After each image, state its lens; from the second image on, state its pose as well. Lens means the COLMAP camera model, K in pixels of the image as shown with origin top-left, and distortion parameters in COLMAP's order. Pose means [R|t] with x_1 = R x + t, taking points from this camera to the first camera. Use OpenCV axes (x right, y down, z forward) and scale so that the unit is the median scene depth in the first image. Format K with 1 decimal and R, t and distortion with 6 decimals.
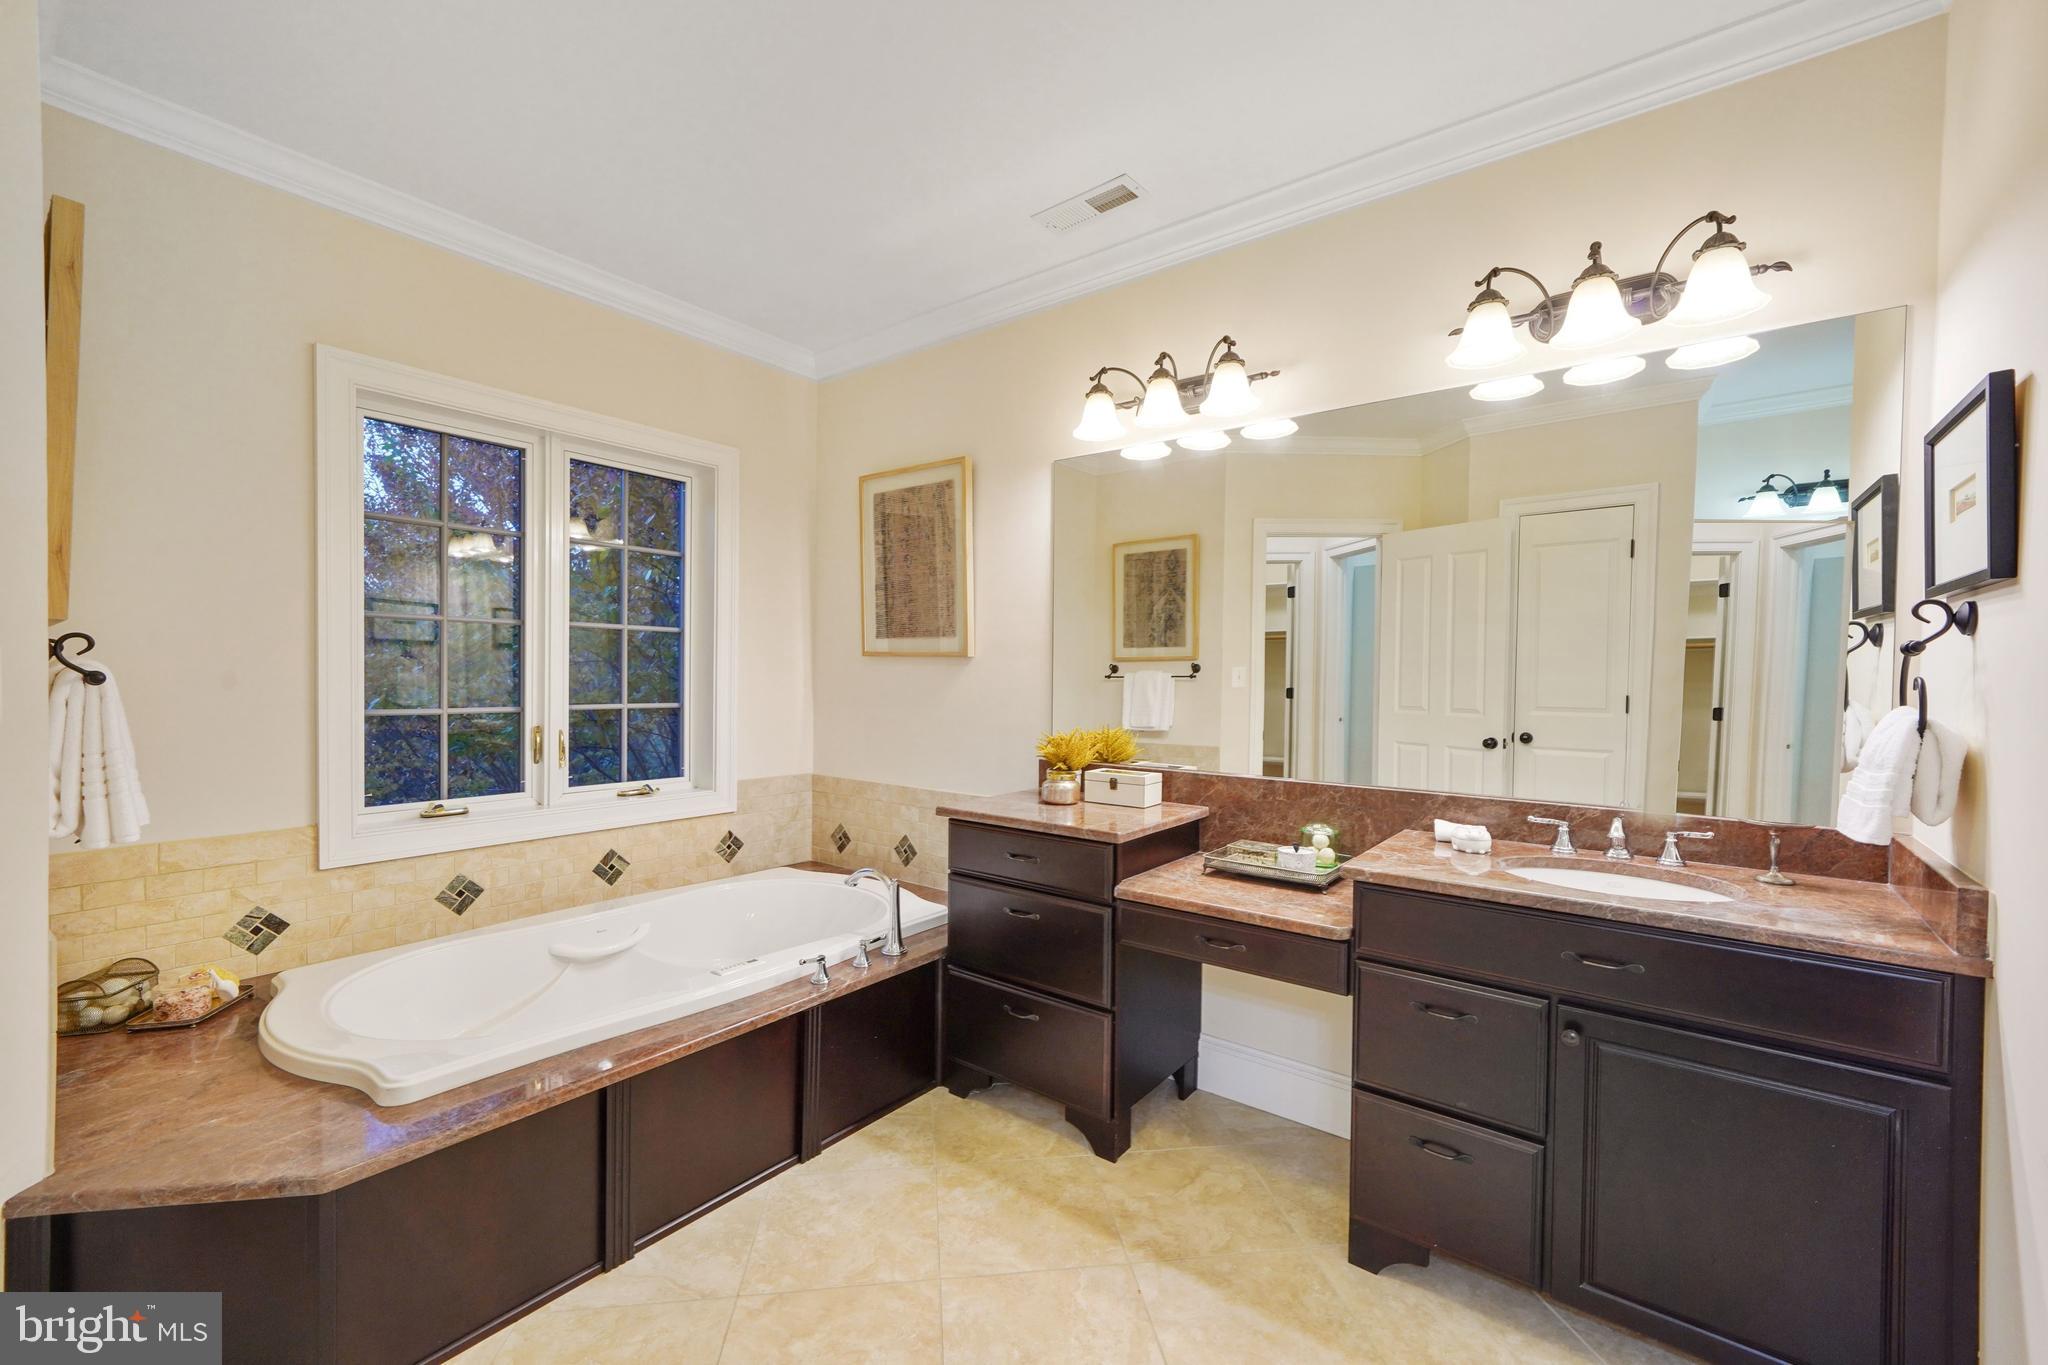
lens RADIAL K [[838.1, 0, 1024.0], [0, 838.1, 682.5], [0, 0, 1]] dist [0.028113, 0.000119]
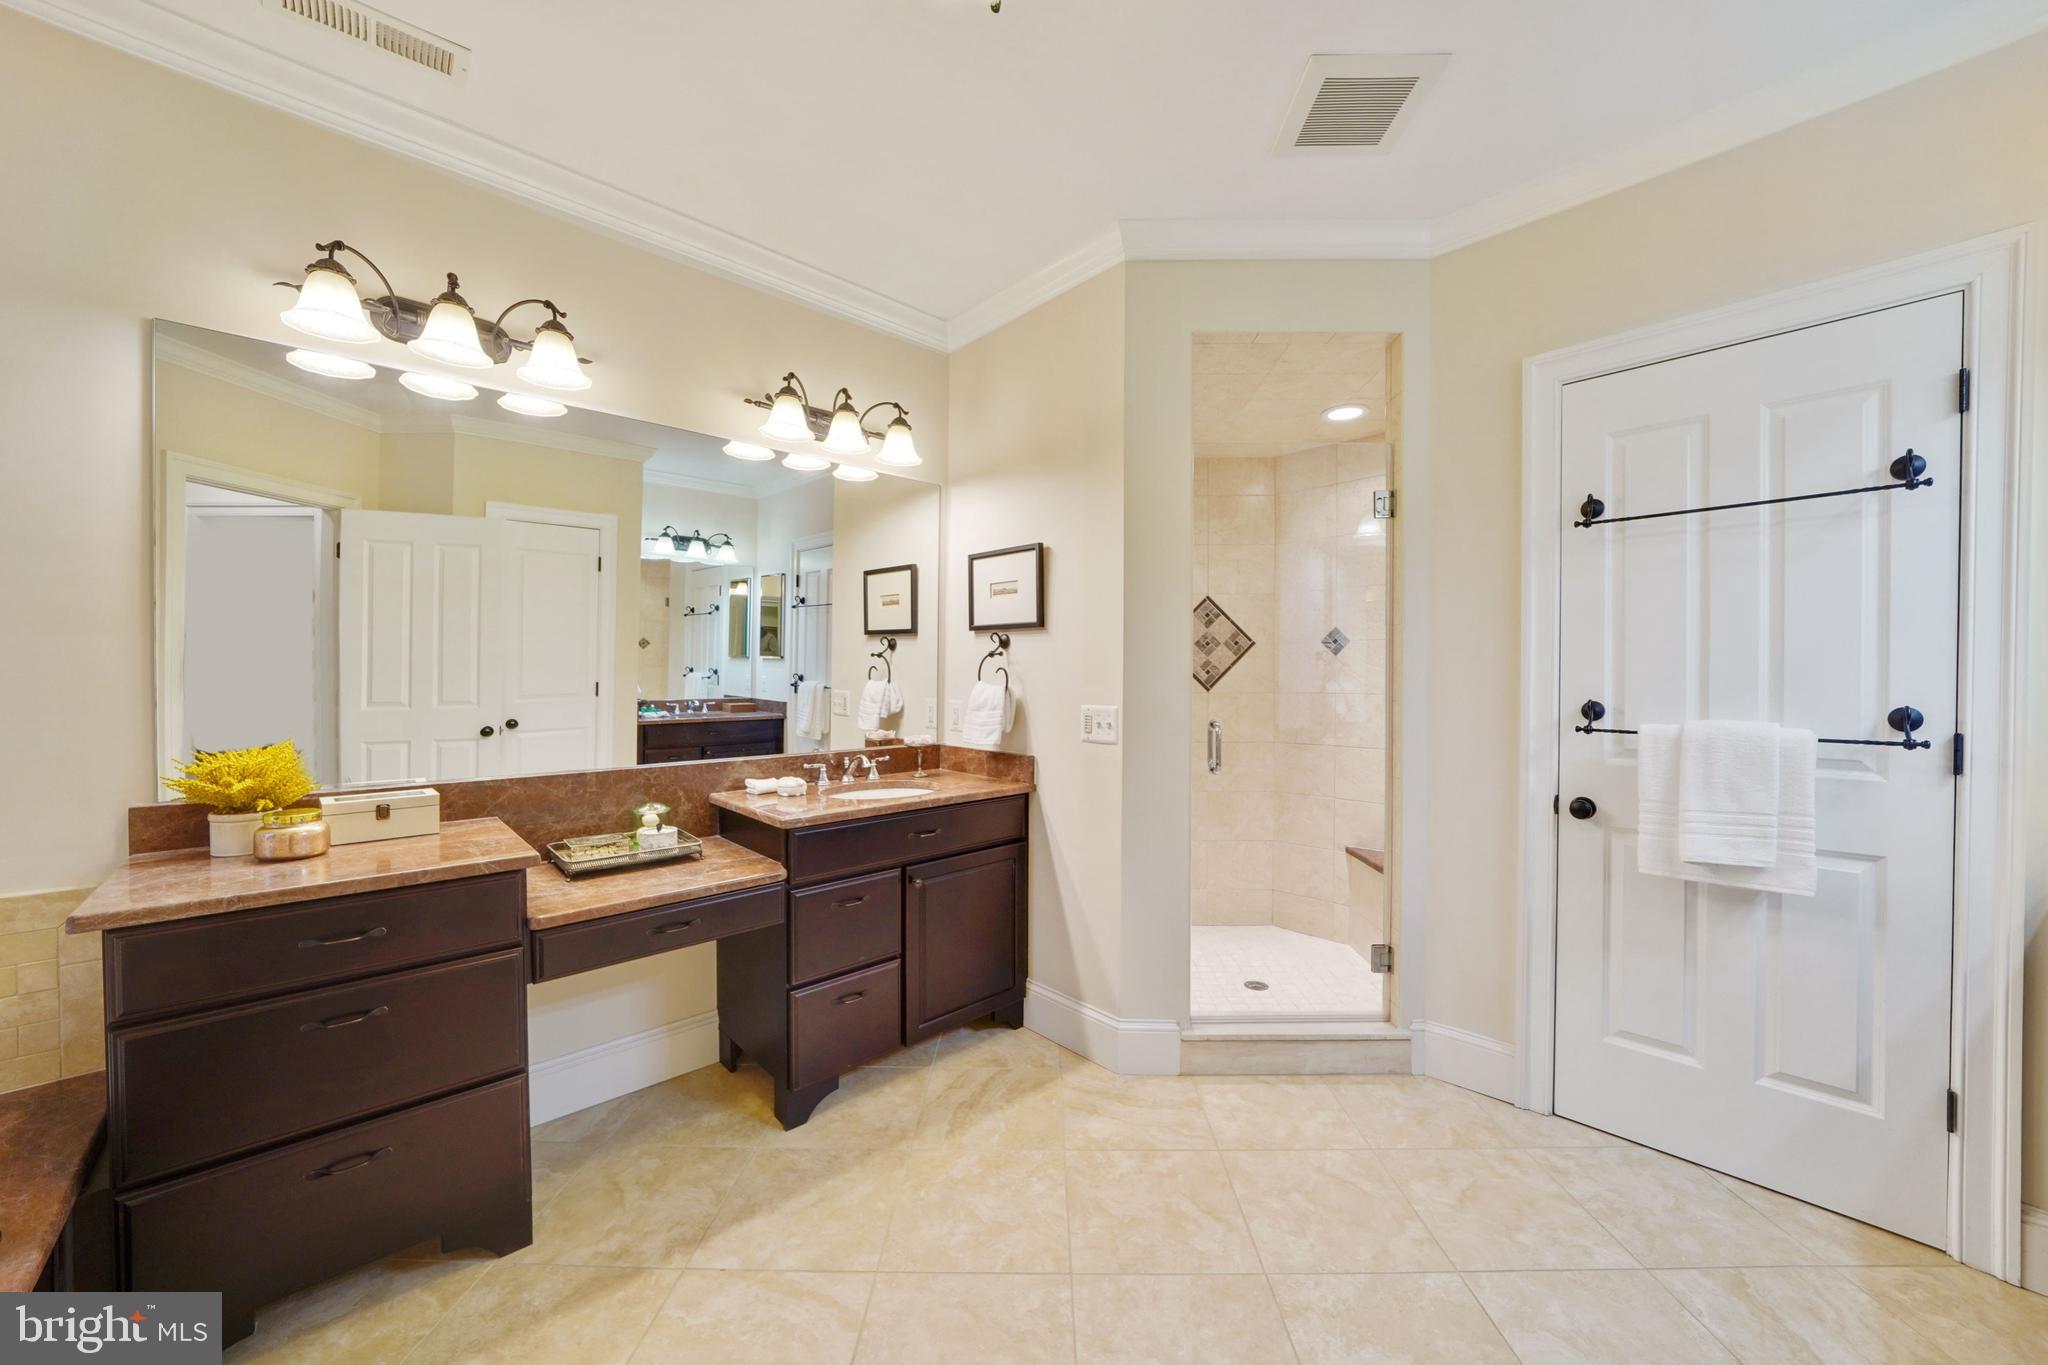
lens RADIAL K [[750.1, 0, 1025.4], [0, 750.1, 674.8], [0, 0, 1]] dist [0.001376, 0.000188]
pose [[0.174845, -0.013096, 0.984509, -0.548621], [0.010689, 0.999878, 0.011402, -0.003876], [-0.984538, 0.008530, 0.174963, 0.386438]]
